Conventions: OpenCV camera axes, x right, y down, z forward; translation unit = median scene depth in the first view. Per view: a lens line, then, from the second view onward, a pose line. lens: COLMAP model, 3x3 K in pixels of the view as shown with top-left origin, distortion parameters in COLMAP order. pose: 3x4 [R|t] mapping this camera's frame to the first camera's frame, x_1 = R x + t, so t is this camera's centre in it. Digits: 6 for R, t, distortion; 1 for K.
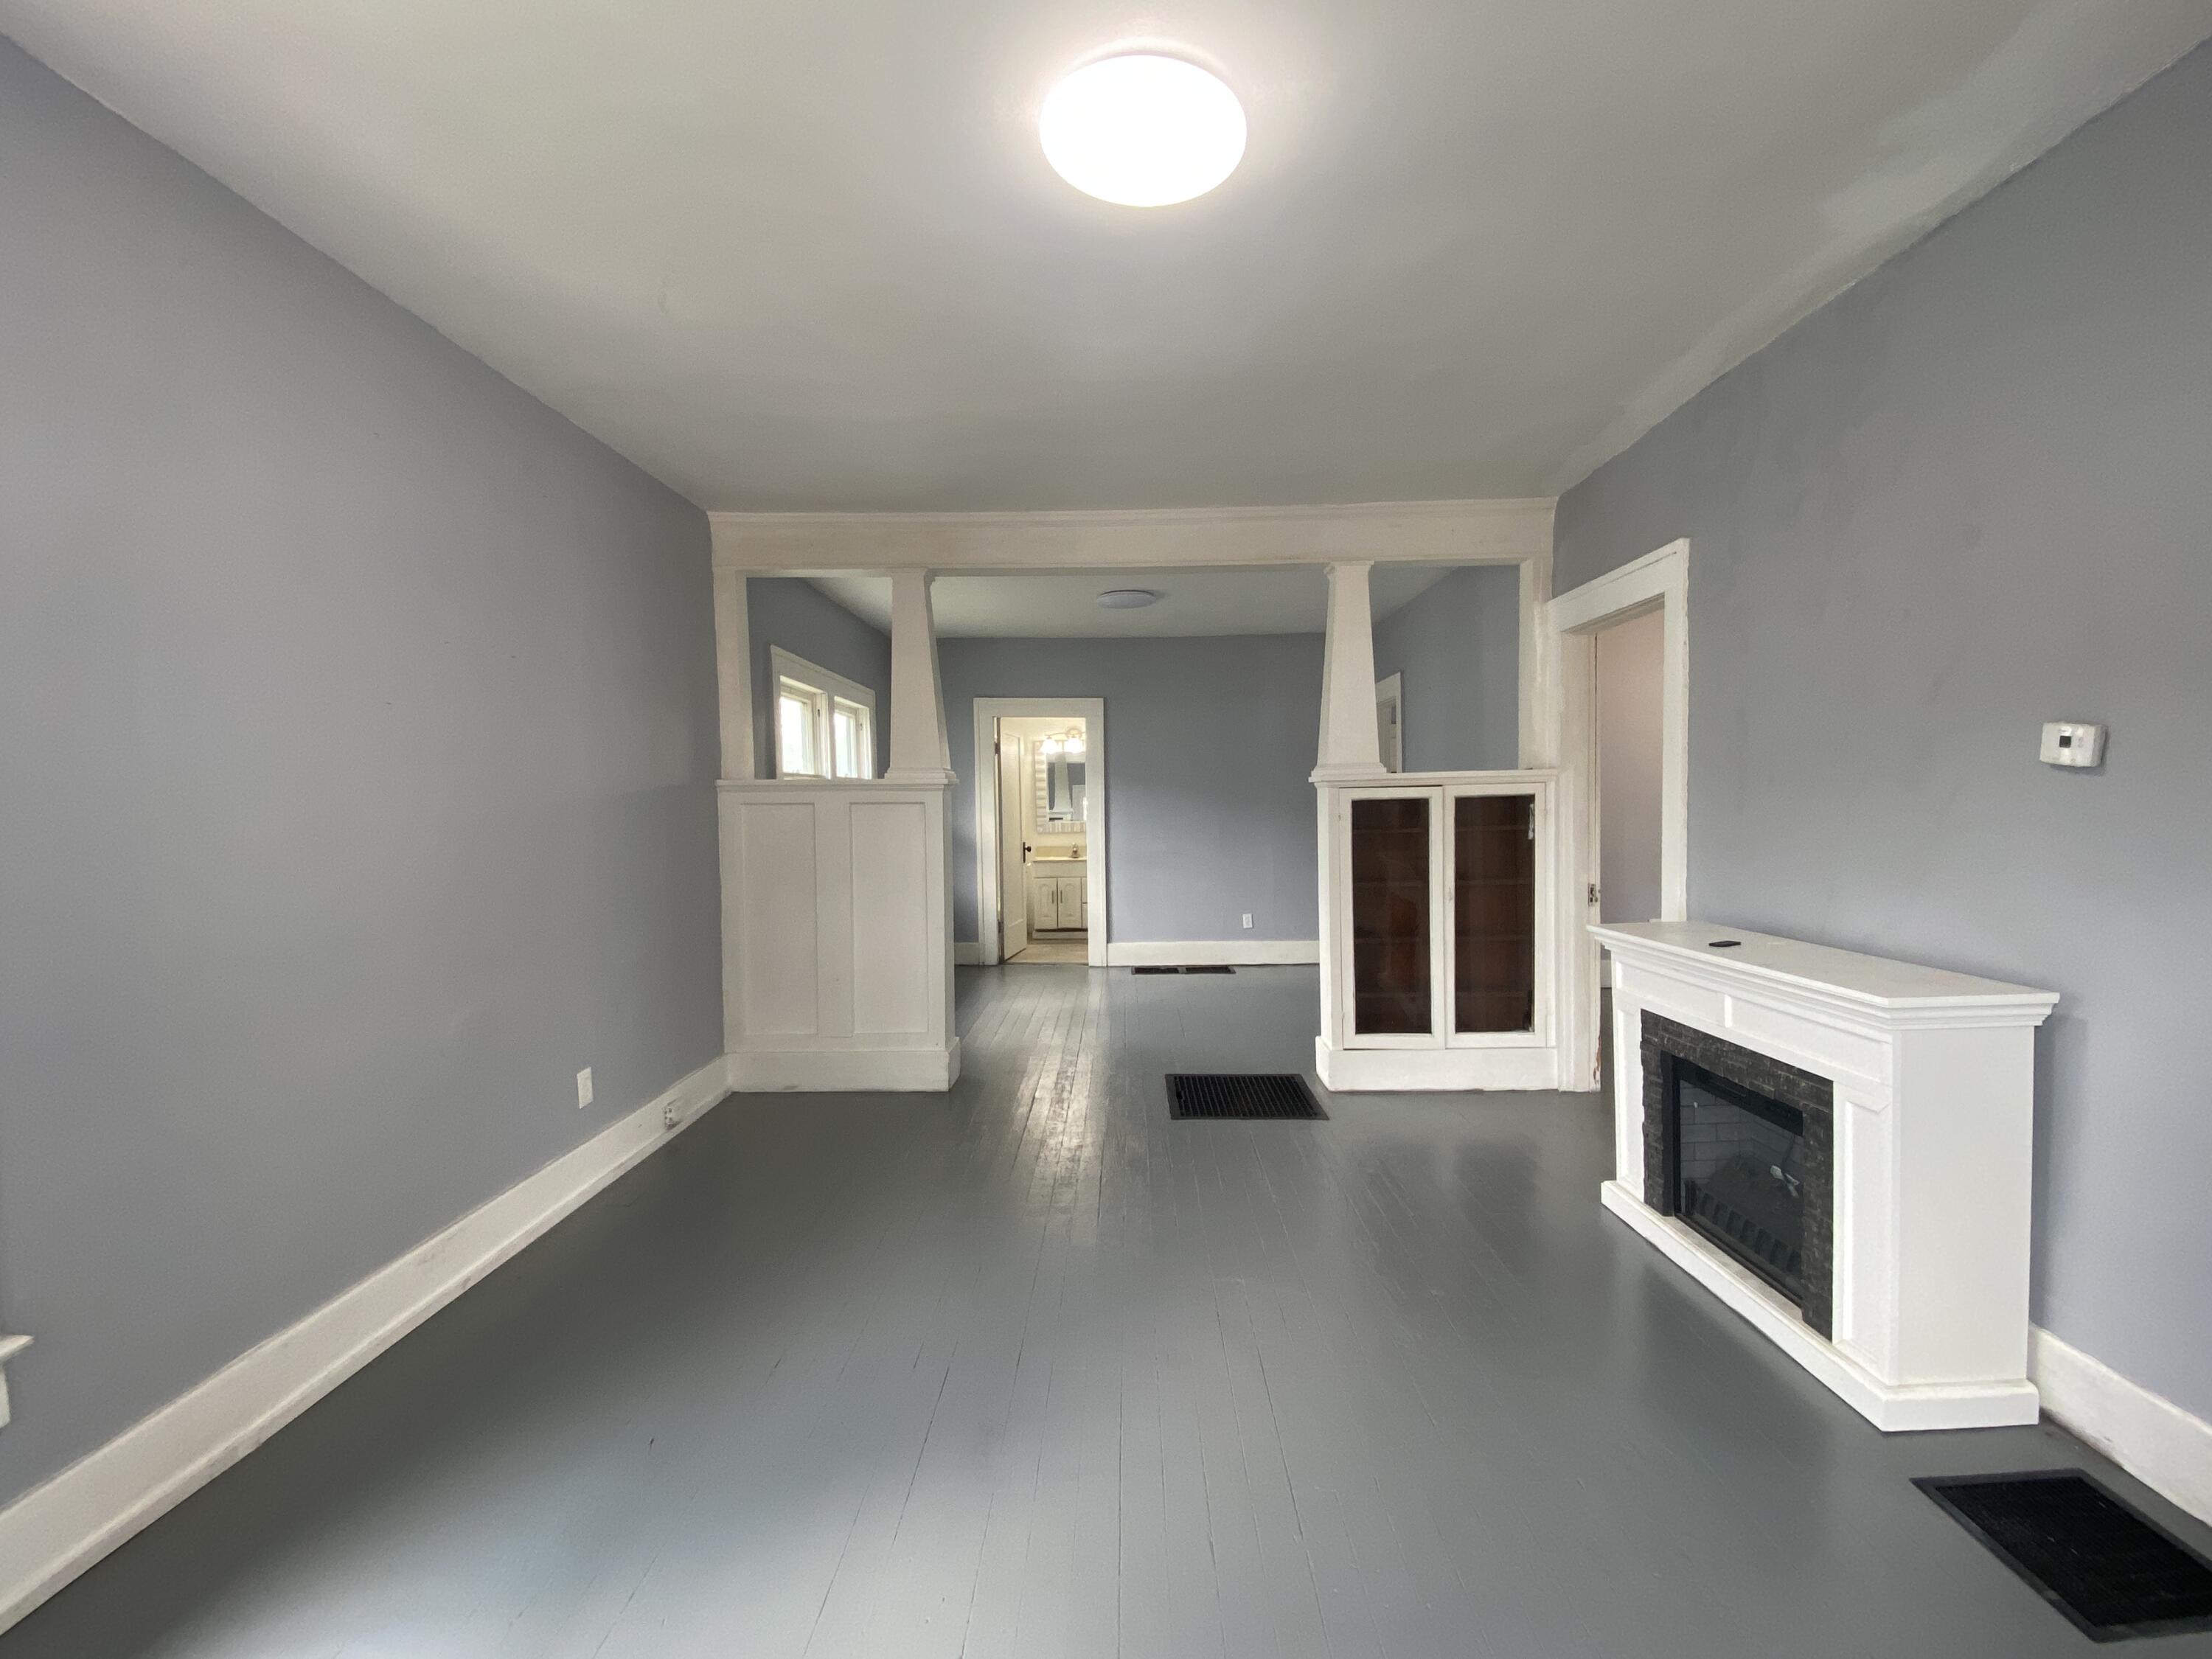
lens RADIAL K [[884.7, 0, 1113.5], [0, 884.7, 825.2], [0, 0, 1]] dist [-0.016836, -0.000118]
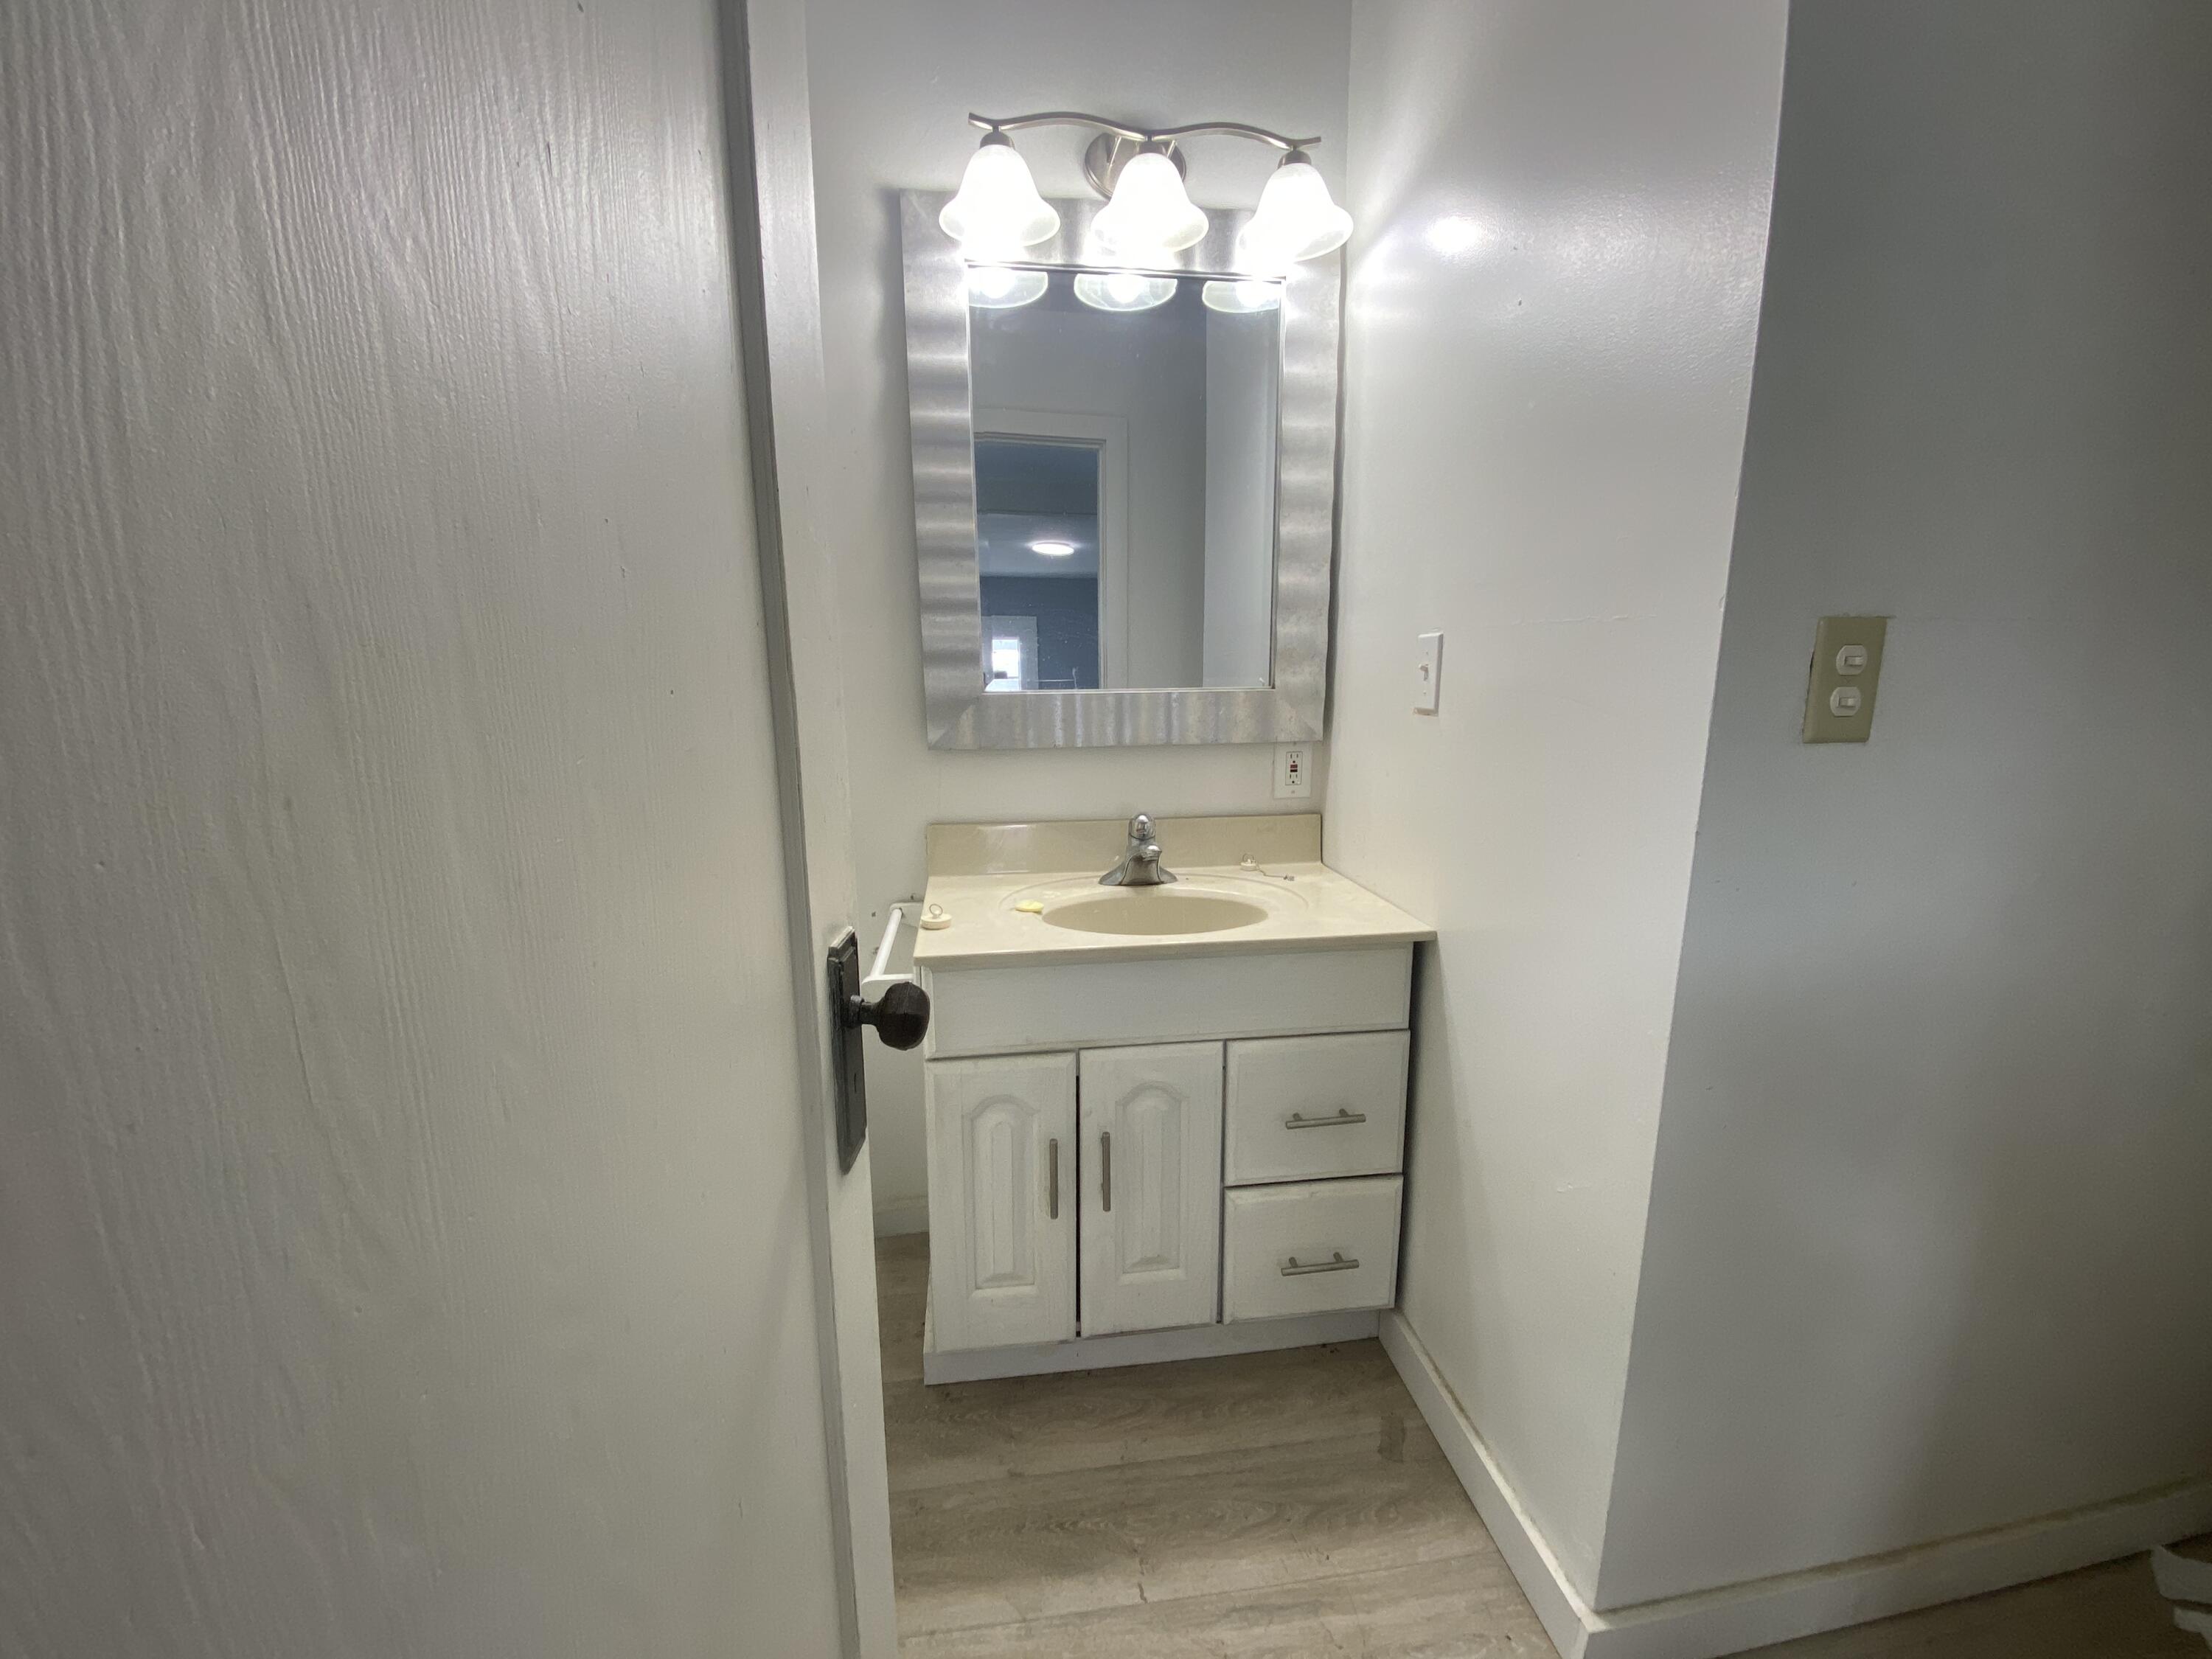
lens RADIAL K [[900.4, 0, 1097.3], [0, 900.4, 833.2], [0, 0, 1]] dist [0.010401, -0.000092]
pose [[0.988431, -0.013377, 0.151079, -0.098228], [-0.011779, 0.986323, 0.164402, -0.005876], [-0.151212, -0.164279, 0.974755, 1.001086]]
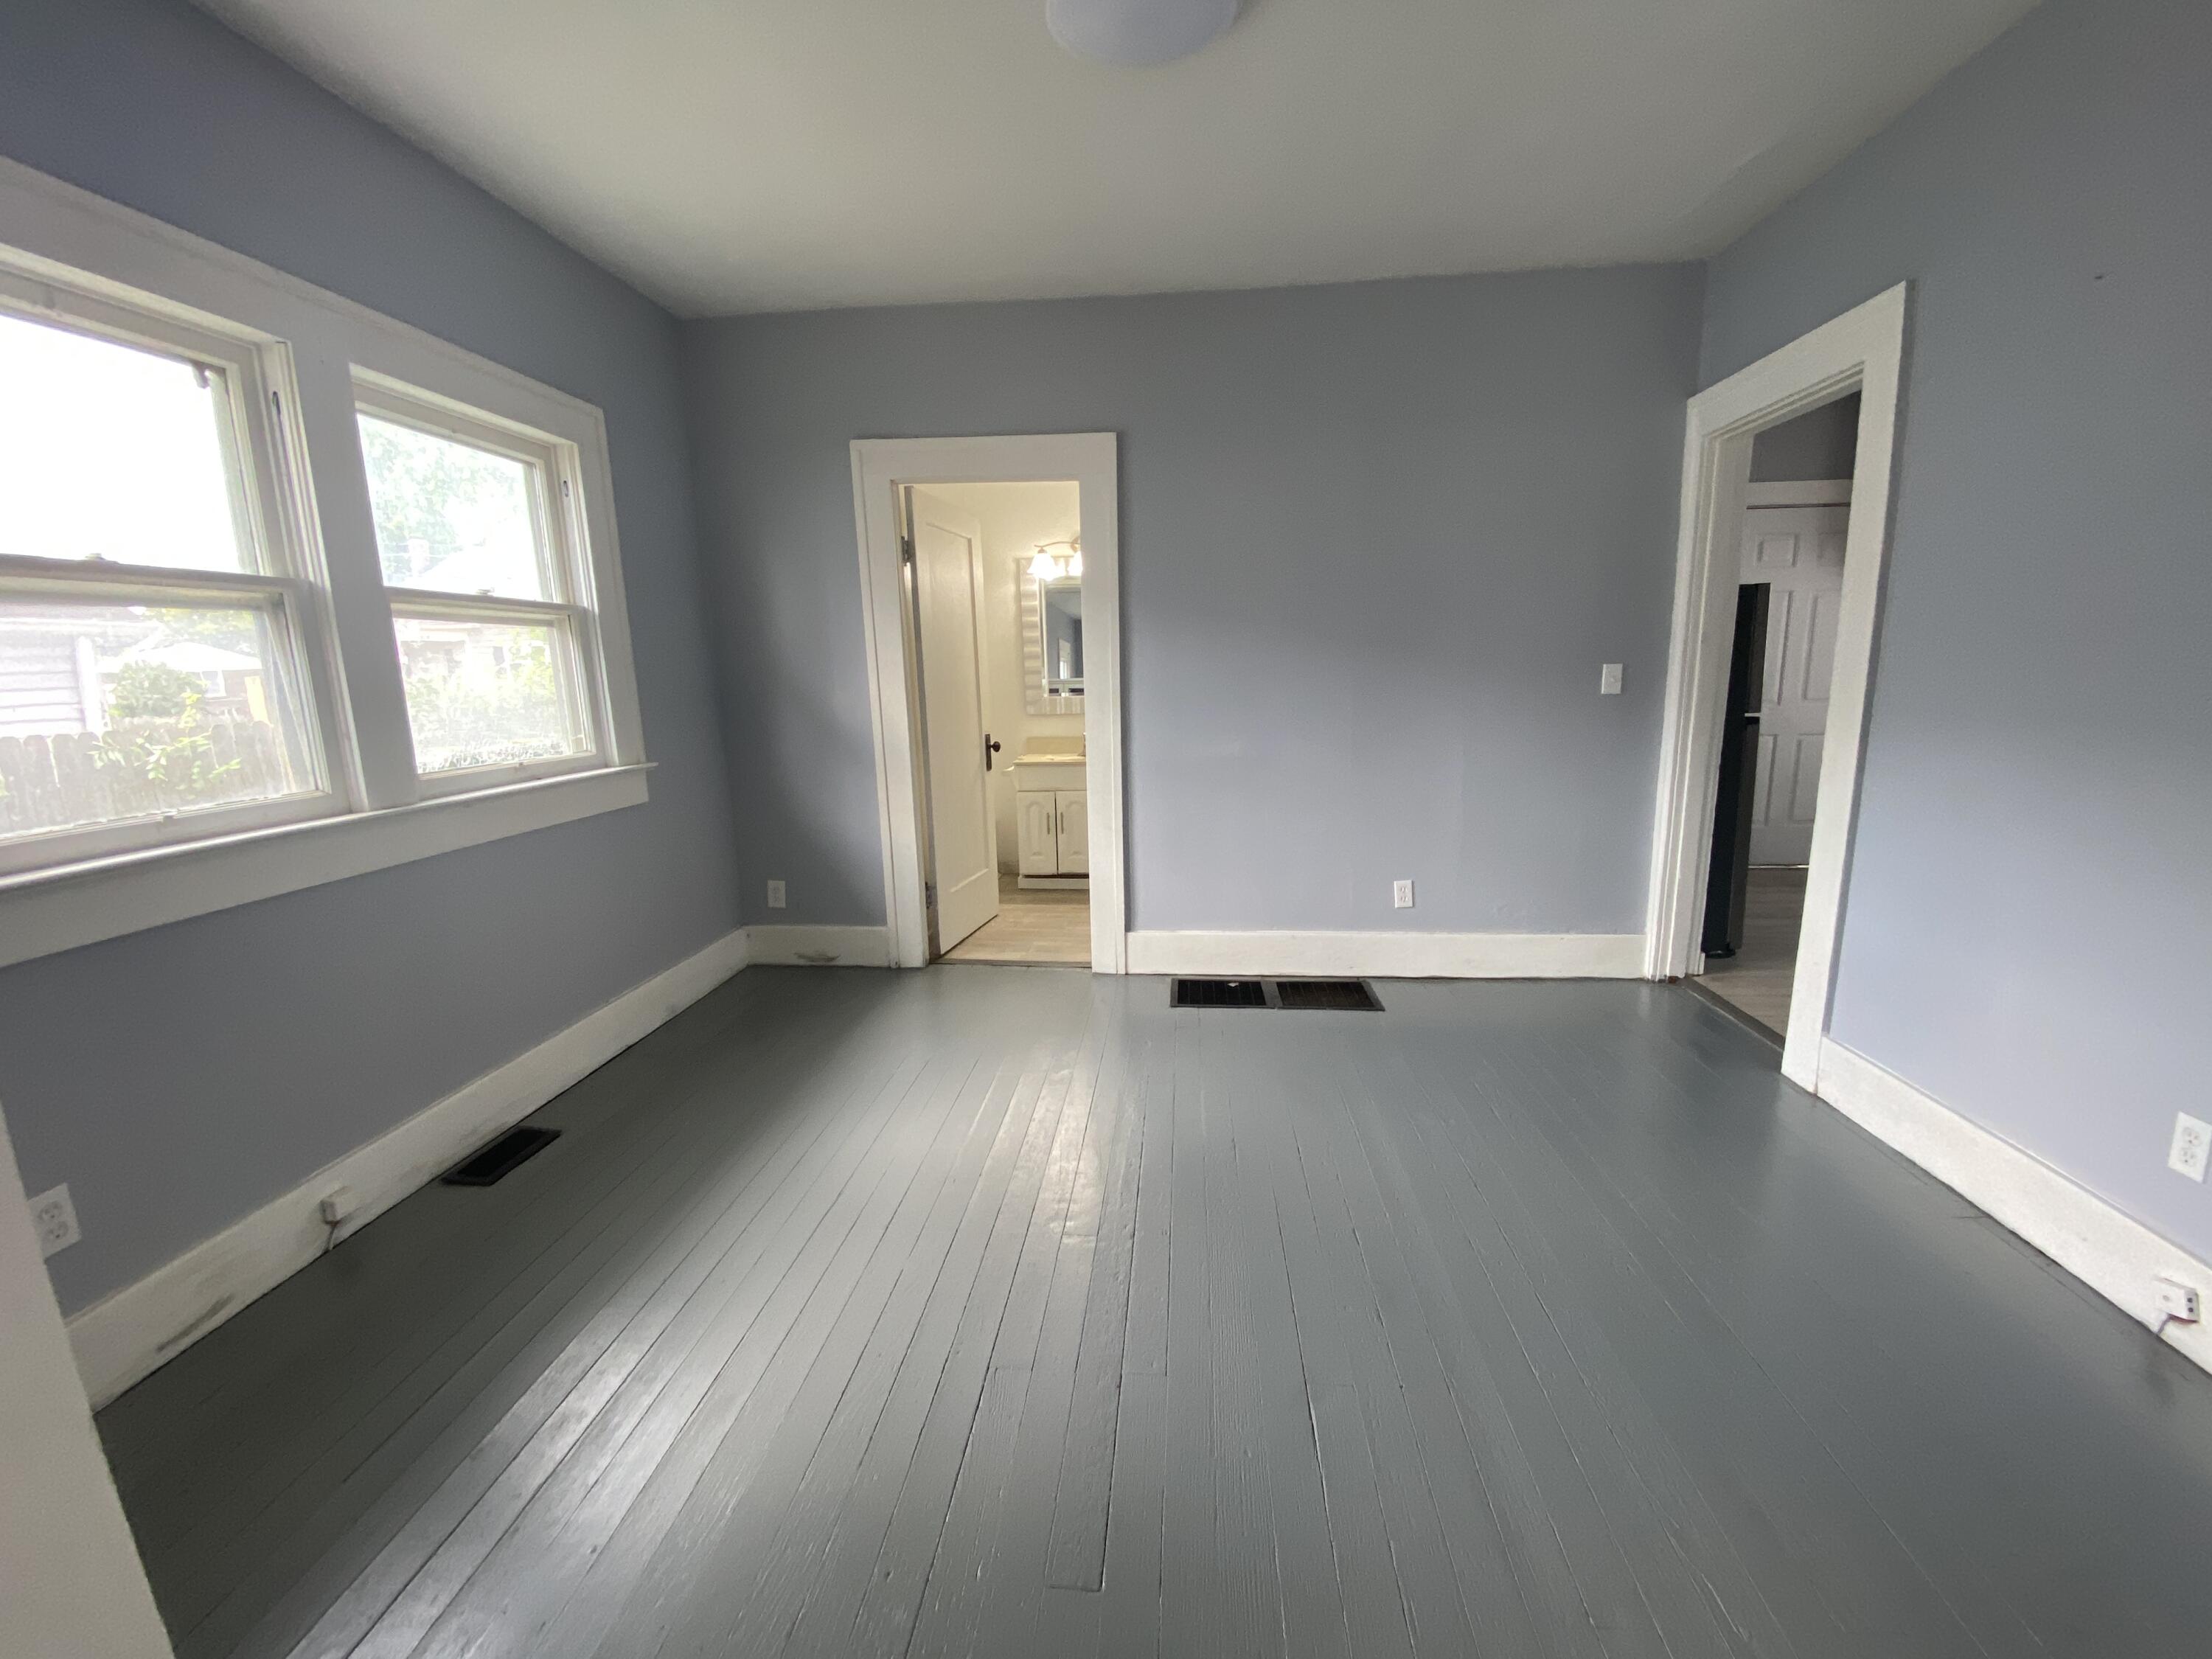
lens RADIAL K [[900.4, 0, 1089.7], [0, 900.4, 839.9], [0, 0, 1]] dist [0.010401, -0.000092]
pose [[0.995030, 0.007709, -0.099273, 0.023686], [0.008174, 0.987310, 0.158594, -0.005282], [0.099236, -0.158617, 0.982341, 0.471177]]
